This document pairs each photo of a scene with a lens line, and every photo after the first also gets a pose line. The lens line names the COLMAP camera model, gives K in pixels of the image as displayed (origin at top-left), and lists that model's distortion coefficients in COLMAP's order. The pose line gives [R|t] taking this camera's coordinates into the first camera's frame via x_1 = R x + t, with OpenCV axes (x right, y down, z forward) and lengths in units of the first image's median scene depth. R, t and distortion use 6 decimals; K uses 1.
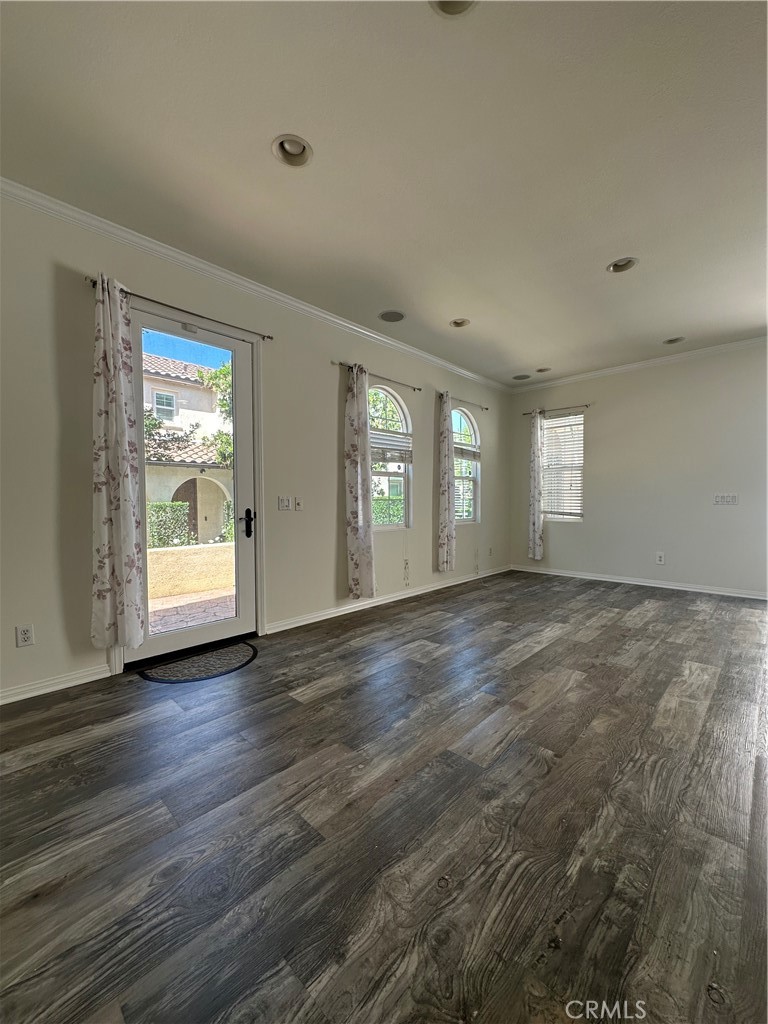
lens RADIAL K [[408.6, 0, 384.0], [0, 408.6, 512.0], [0, 0, 1]] dist [-0.003071, 0.000475]
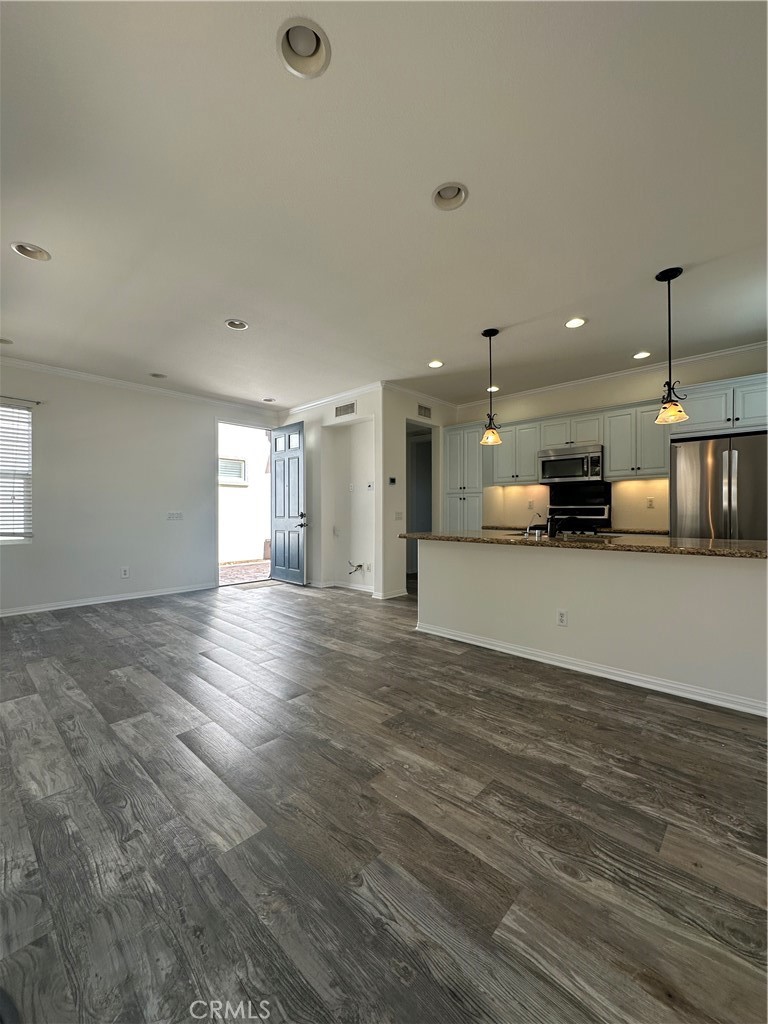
lens RADIAL K [[408.6, 0, 384.0], [0, 408.6, 512.0], [0, 0, 1]] dist [-0.003071, 0.000475]
pose [[-0.016656, 0.009264, 0.999818, -1.268743], [0.027945, 0.999571, -0.008796, -0.042858], [-0.999471, 0.027793, -0.016908, 1.182589]]
